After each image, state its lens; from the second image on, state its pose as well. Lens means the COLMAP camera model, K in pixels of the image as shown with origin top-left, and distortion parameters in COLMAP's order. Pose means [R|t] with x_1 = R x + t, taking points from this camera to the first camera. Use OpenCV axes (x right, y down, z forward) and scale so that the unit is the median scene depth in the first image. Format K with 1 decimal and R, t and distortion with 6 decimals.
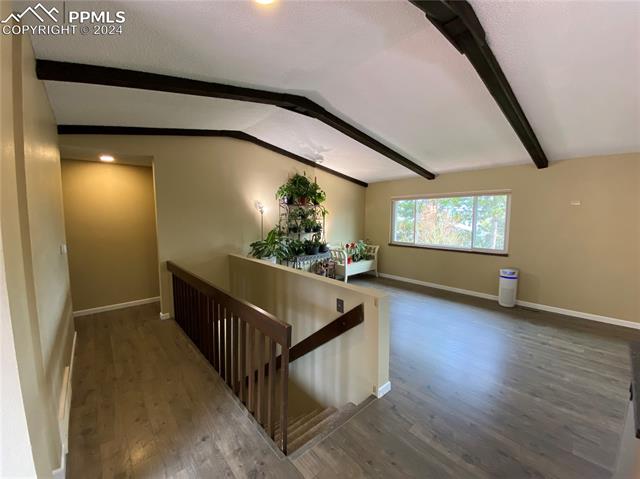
lens RADIAL K [[257.3, 0, 318.7], [0, 257.3, 241.8], [0, 0, 1]] dist [0.034724, -0.029542]
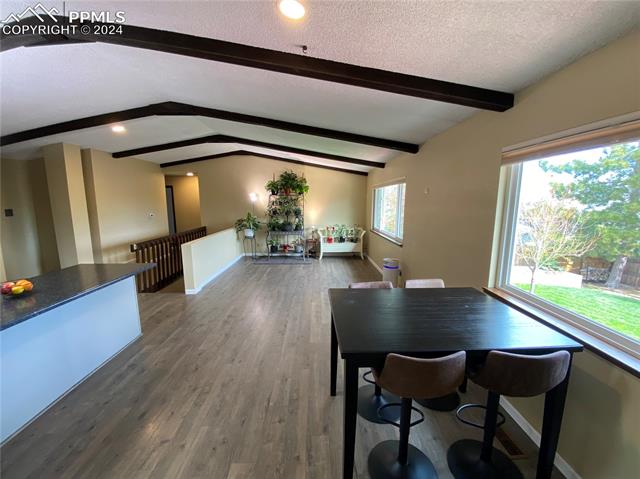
lens RADIAL K [[257.3, 0, 318.7], [0, 257.3, 241.8], [0, 0, 1]] dist [0.034724, -0.029542]
pose [[0.763944, 0.102190, -0.637140, 1.017876], [-0.061241, 0.994406, 0.086063, -0.022975], [0.642370, -0.026729, 0.765928, 0.053313]]
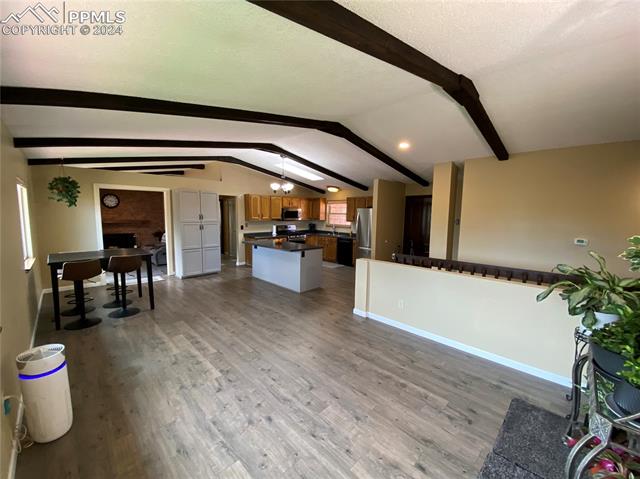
lens RADIAL K [[257.3, 0, 318.7], [0, 257.3, 241.8], [0, 0, 1]] dist [0.034724, -0.029542]
pose [[-0.997646, -0.004359, -0.068440, 0.297080], [-0.018317, 0.978660, 0.204670, -0.126722], [0.066087, 0.205442, -0.976435, 1.218946]]
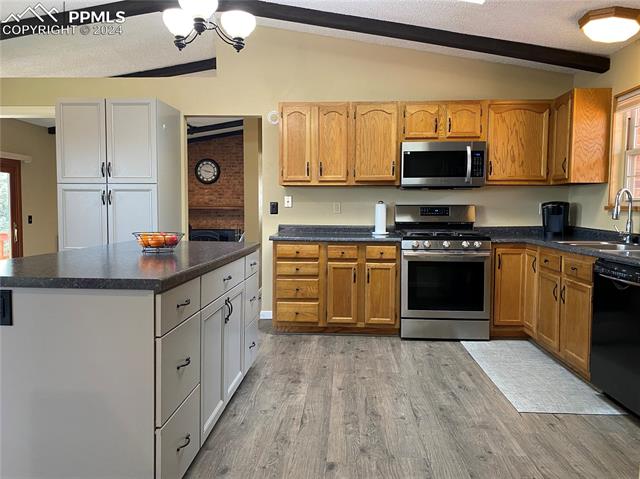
lens RADIAL K [[487.6, 0, 320.0], [0, 487.6, 239.5], [0, 0, 1]] dist [0.052133, -0.001220]
pose [[-0.717672, -0.046818, 0.694806, -0.107299], [0.059953, 0.989879, 0.128627, 0.054607], [-0.693796, 0.133968, -0.707602, 0.314549]]
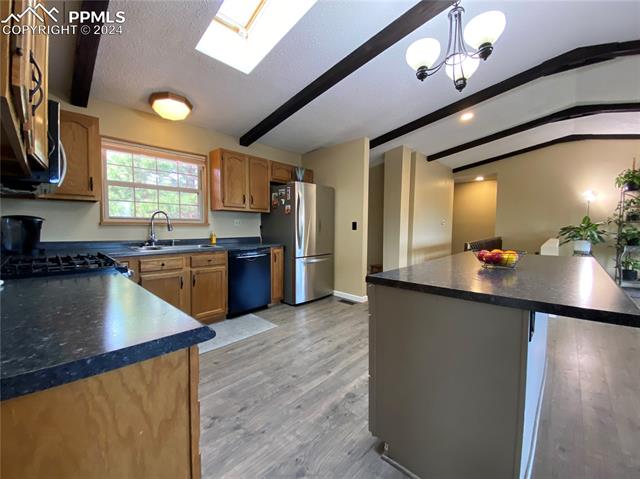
lens RADIAL K [[257.3, 0, 318.7], [0, 257.3, 241.8], [0, 0, 1]] dist [0.034724, -0.029542]
pose [[0.098418, 0.063986, -0.993086, 0.691679], [-0.099477, 0.993565, 0.054158, 0.100075], [0.990161, 0.093459, 0.104150, -0.197766]]
